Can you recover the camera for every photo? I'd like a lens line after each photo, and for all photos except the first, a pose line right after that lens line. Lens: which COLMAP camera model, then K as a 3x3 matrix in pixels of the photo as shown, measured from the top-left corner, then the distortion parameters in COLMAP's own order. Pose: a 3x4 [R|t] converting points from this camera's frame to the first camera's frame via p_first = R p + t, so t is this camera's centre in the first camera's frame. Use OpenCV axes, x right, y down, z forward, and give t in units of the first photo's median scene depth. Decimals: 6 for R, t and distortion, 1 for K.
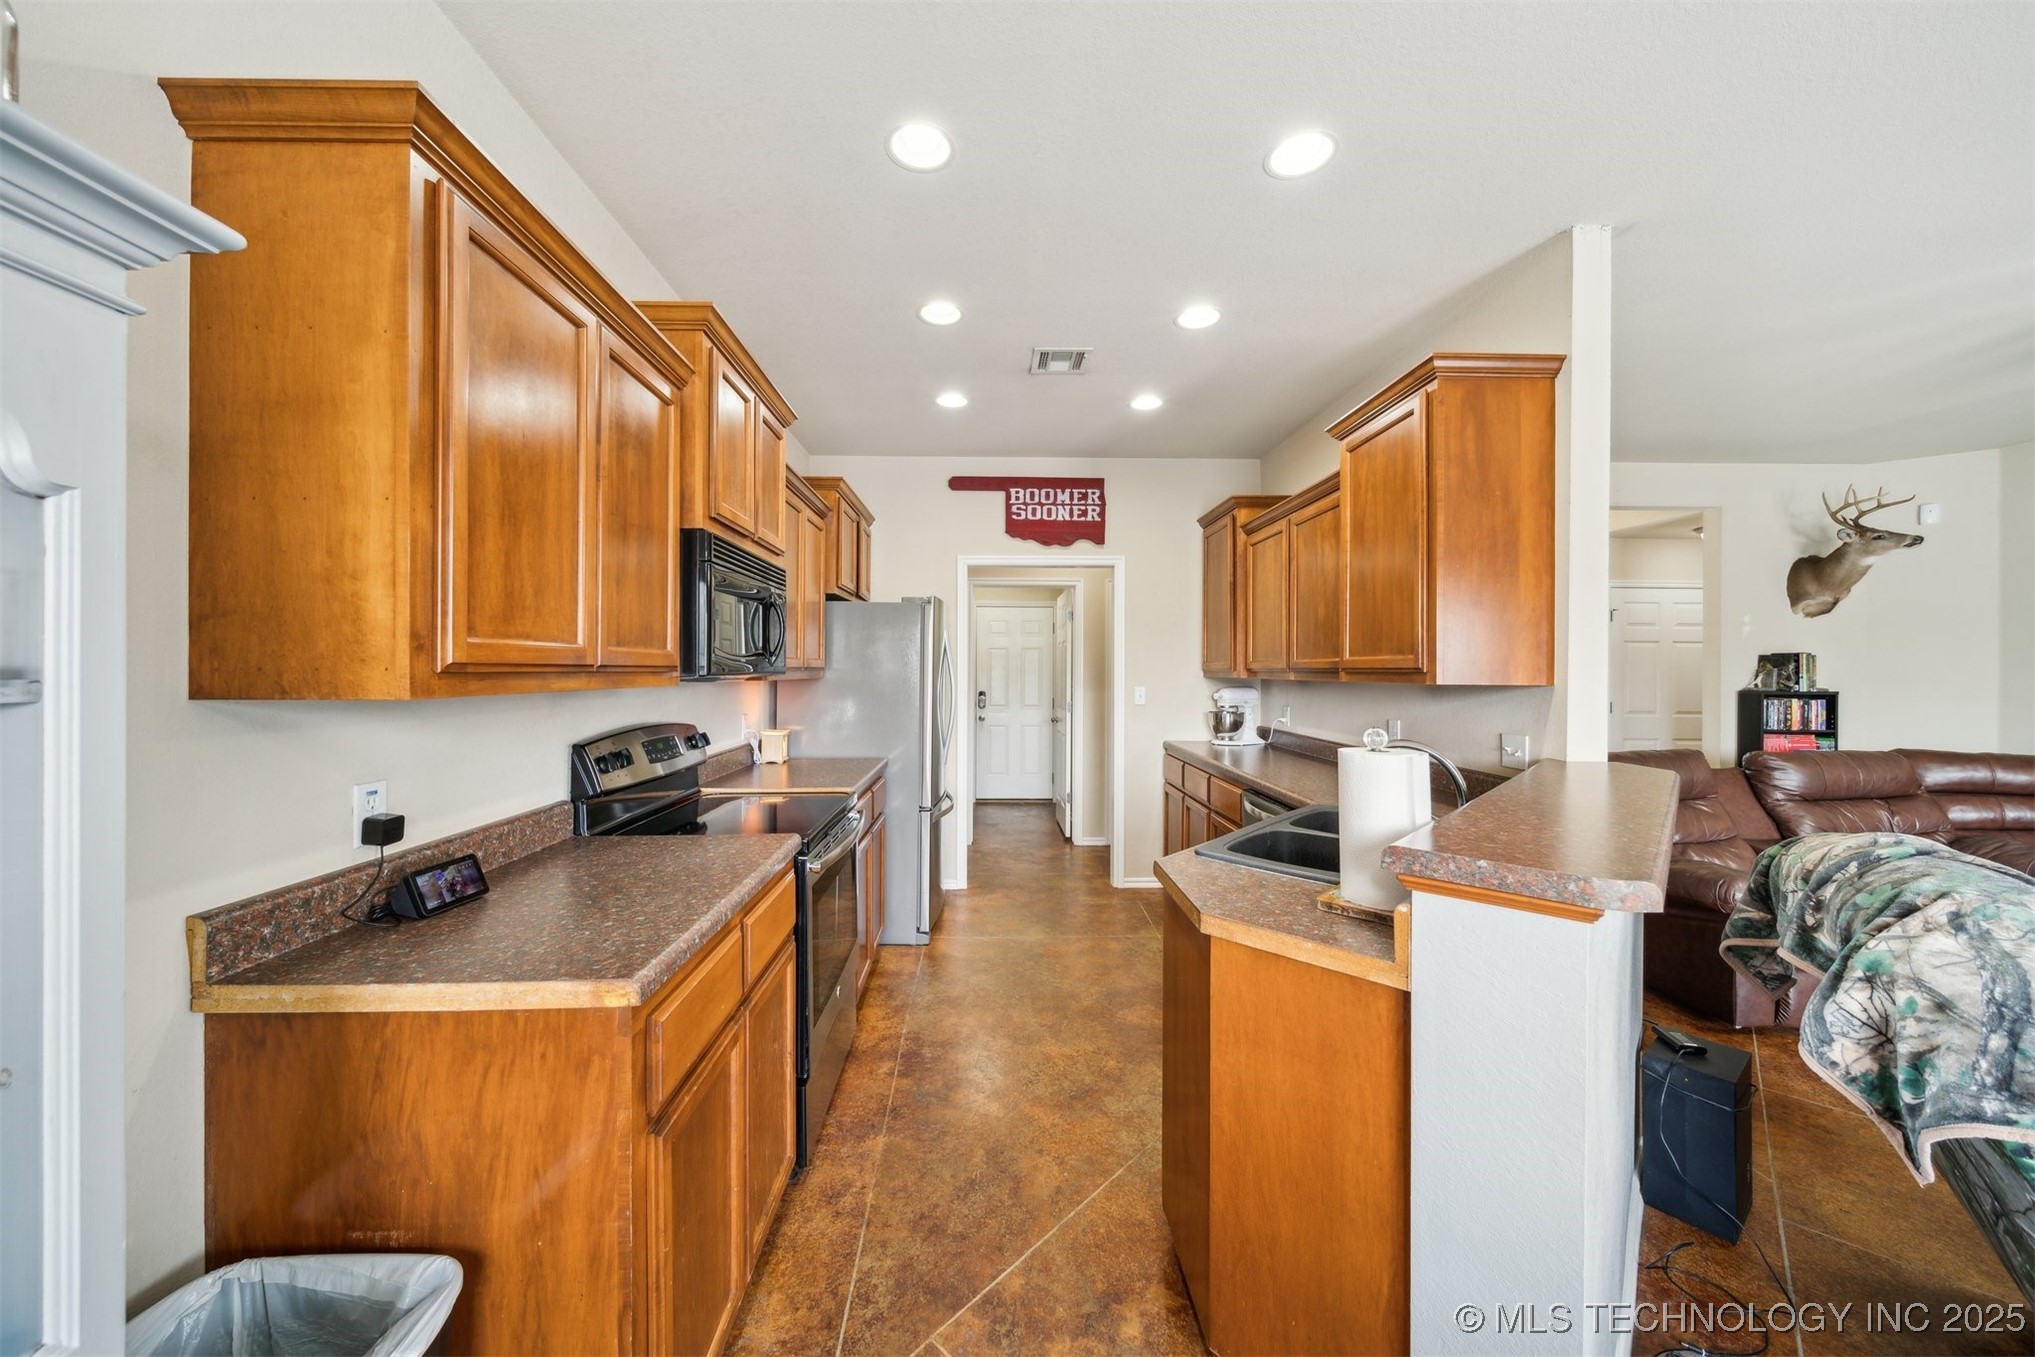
lens RADIAL K [[715.2, 0, 1008.4], [0, 715.2, 673.9], [0, 0, 1]] dist [0.000041, -0.000084]
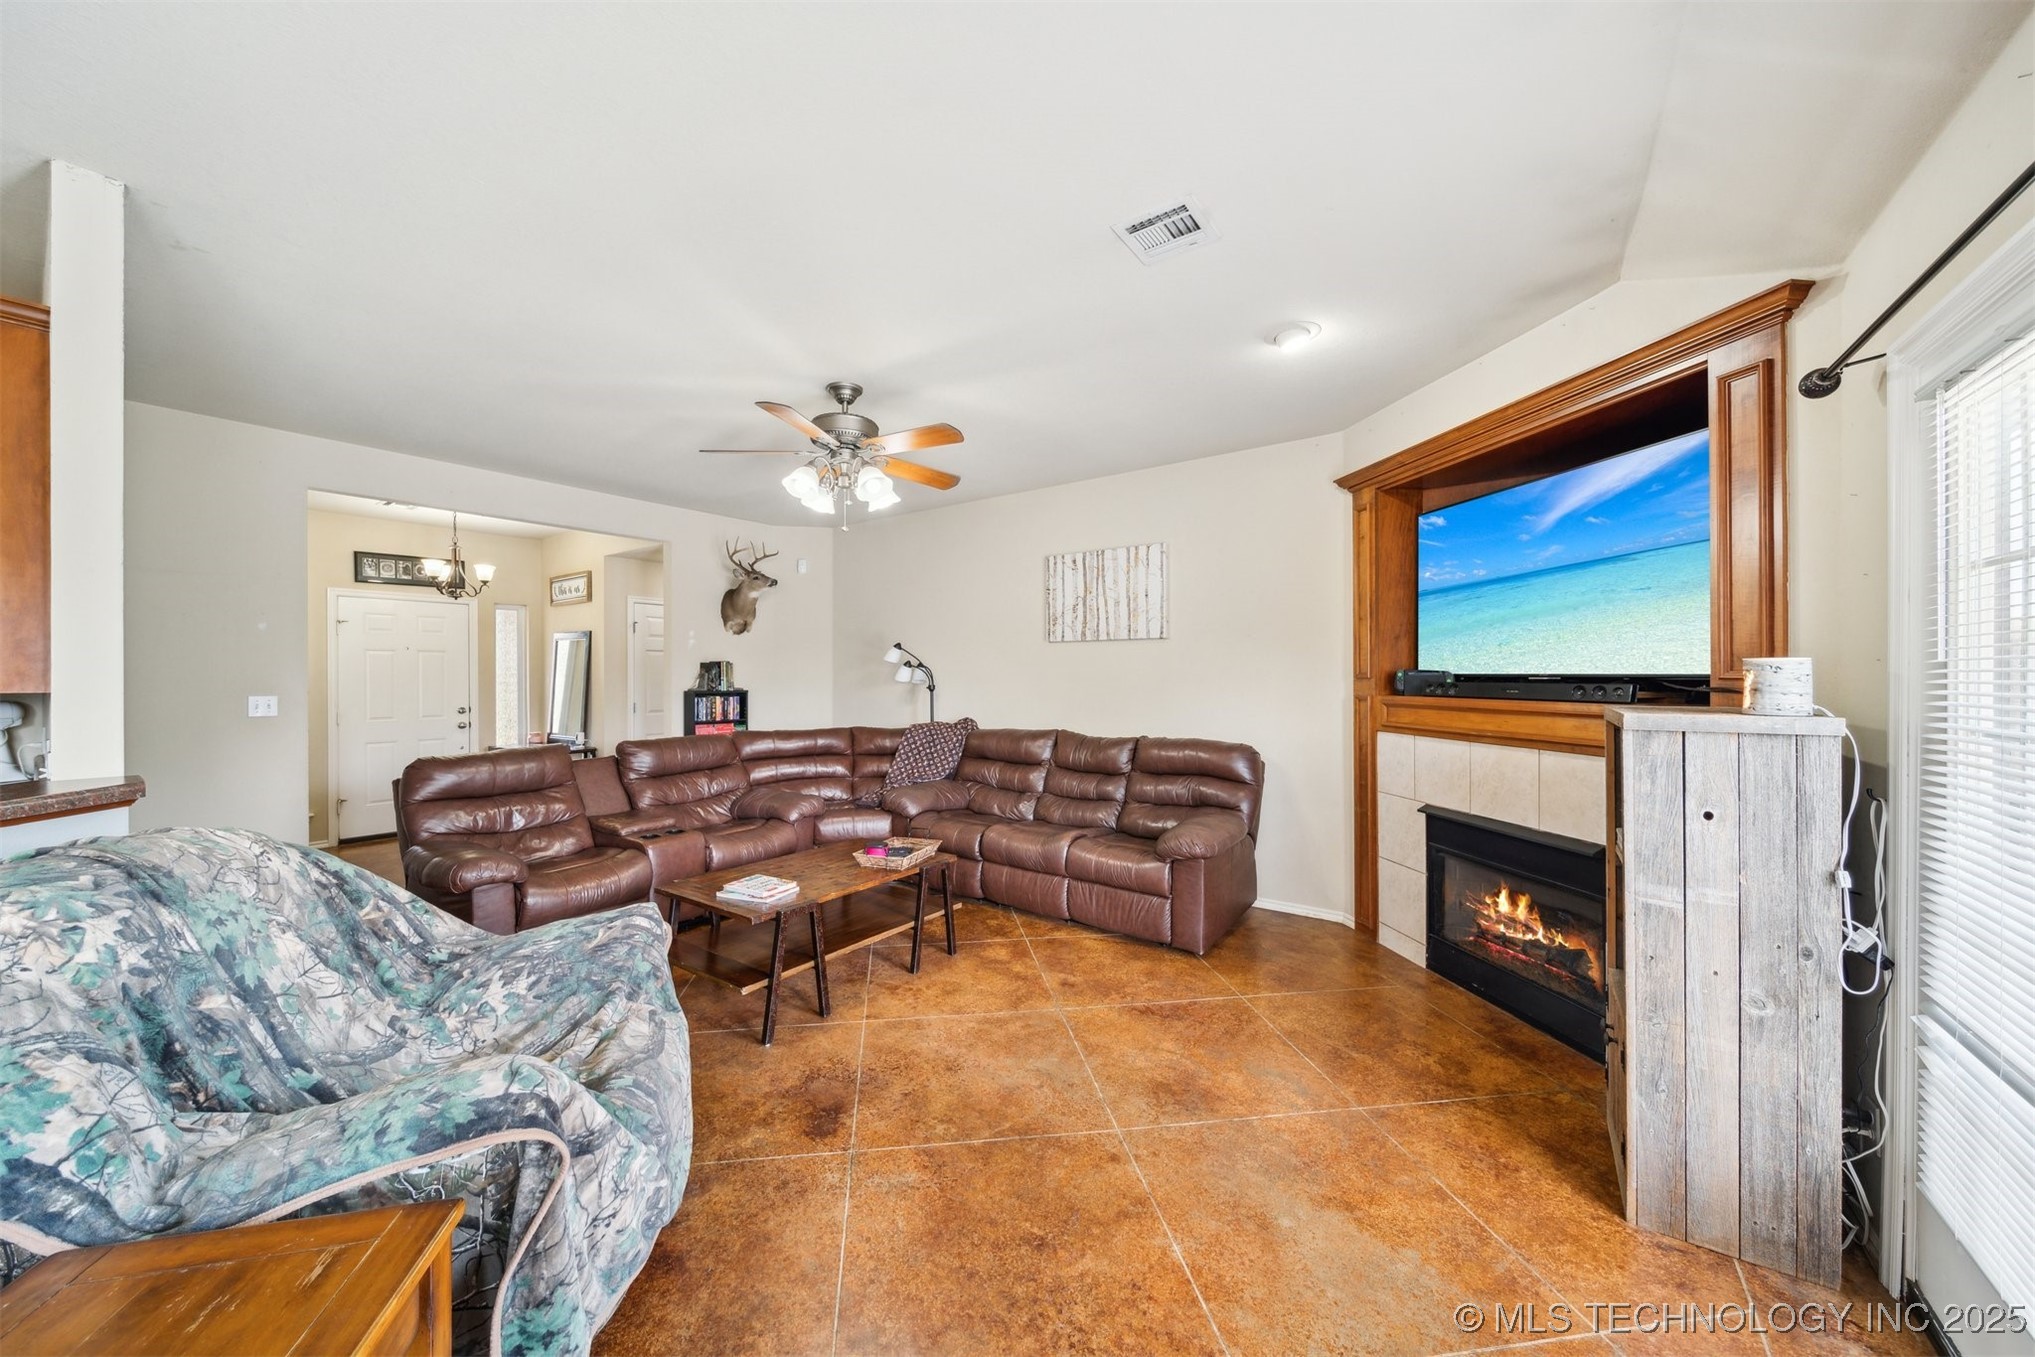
lens RADIAL K [[715.2, 0, 1005.4], [0, 715.2, 681.8], [0, 0, 1]] dist [0.000041, -0.000084]
pose [[0.603531, -0.013443, 0.797226, 0.375975], [0.013581, 0.999886, 0.006580, 0.006686], [-0.797224, 0.006856, 0.603645, -0.207386]]
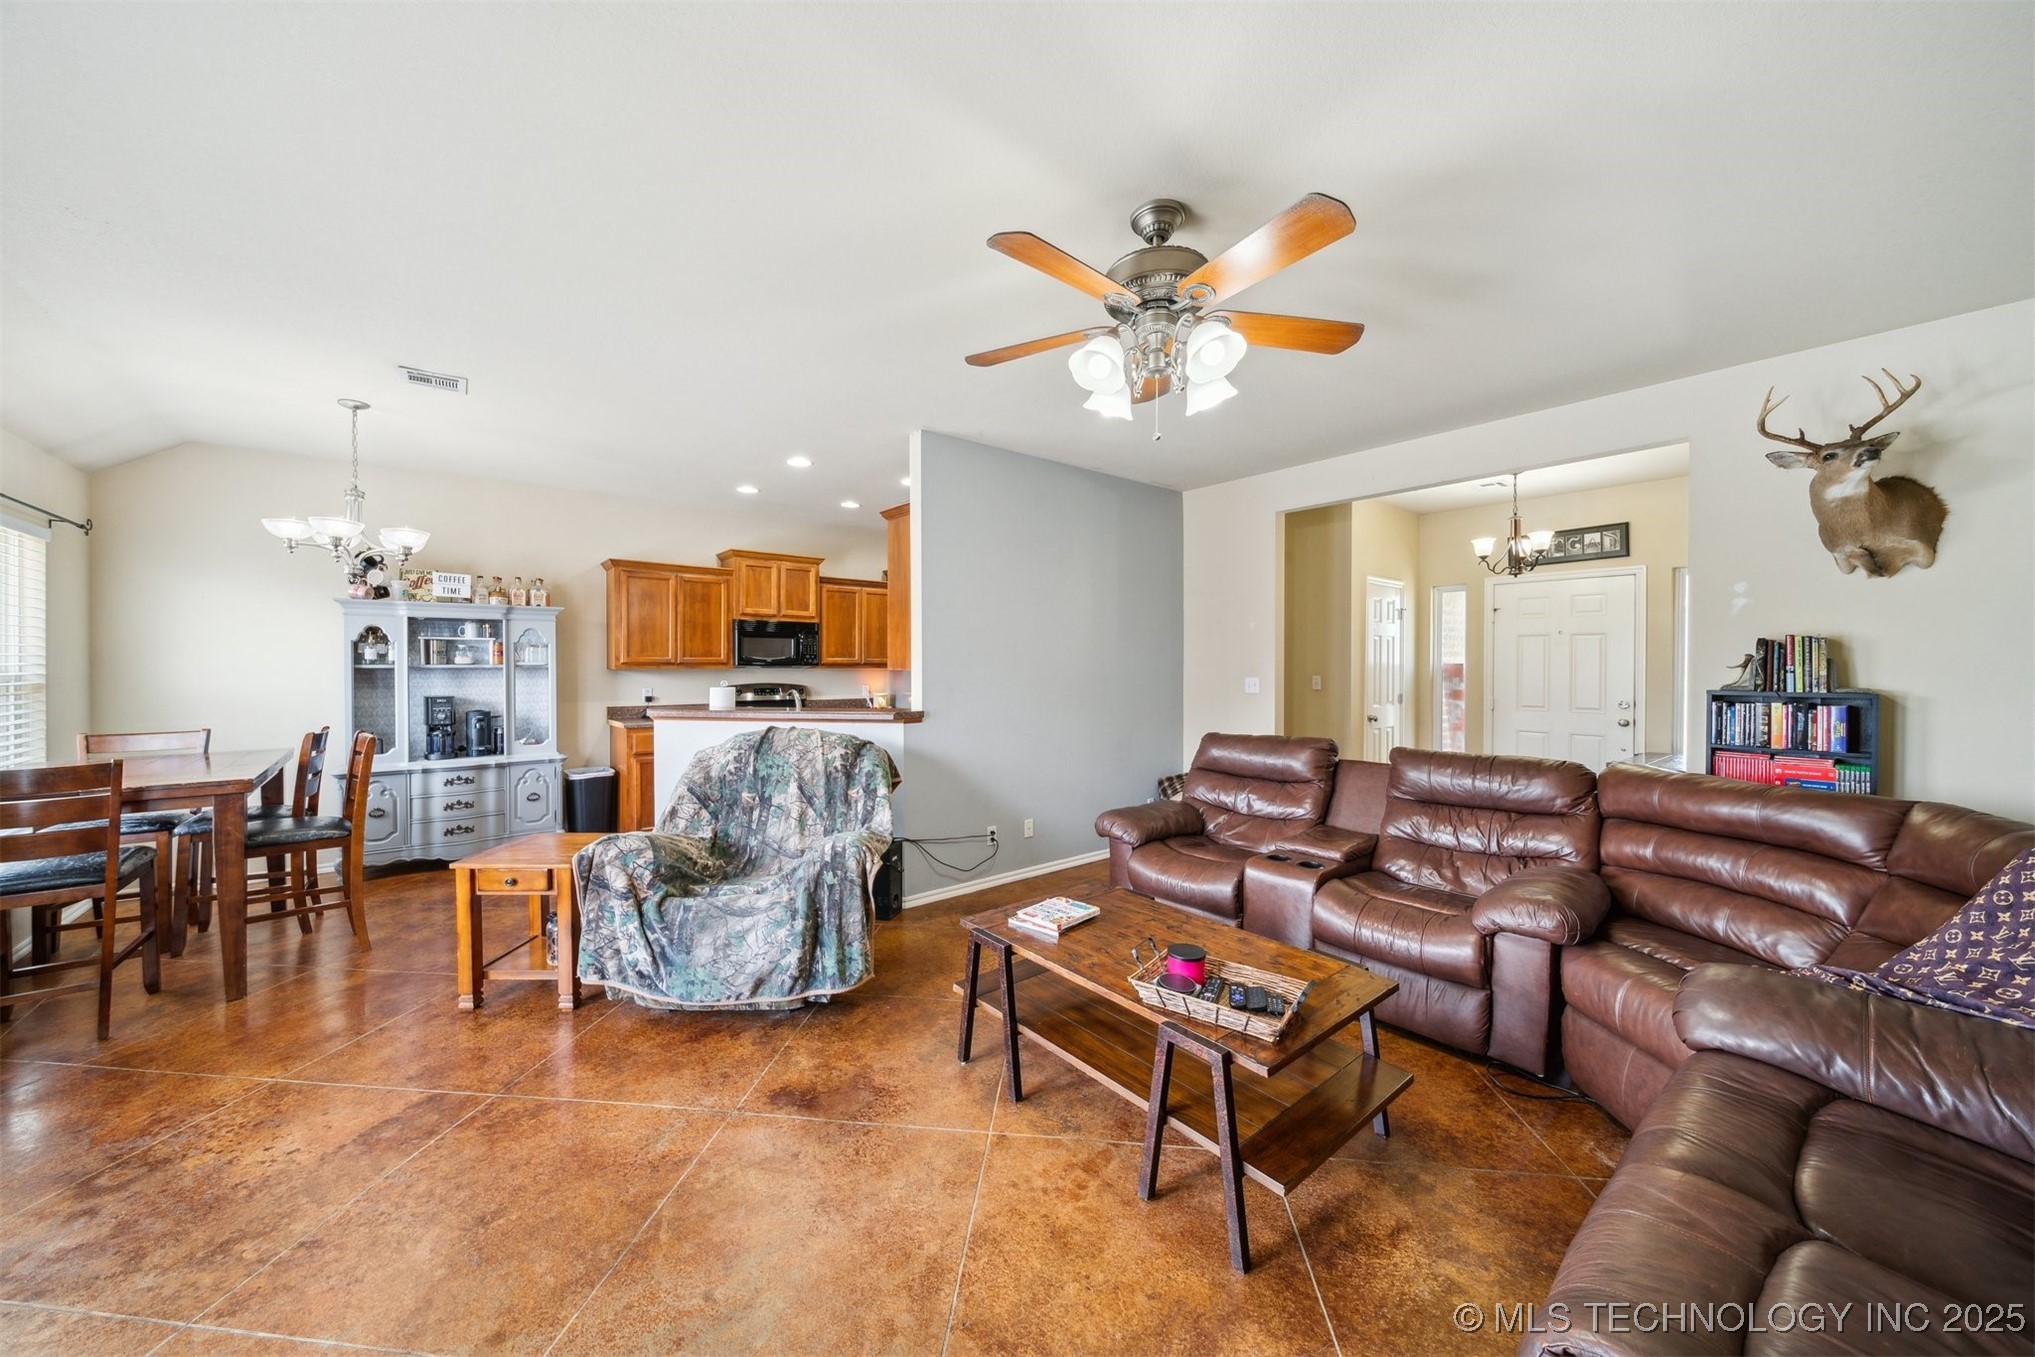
lens RADIAL K [[715.2, 0, 1005.9], [0, 715.2, 672.1], [0, 0, 1]] dist [0.000041, -0.000084]
pose [[0.611829, 0.005083, -0.790974, 1.187924], [-0.004017, 0.999986, 0.003319, 0.006368], [0.790980, 0.001146, 0.611841, 0.000785]]
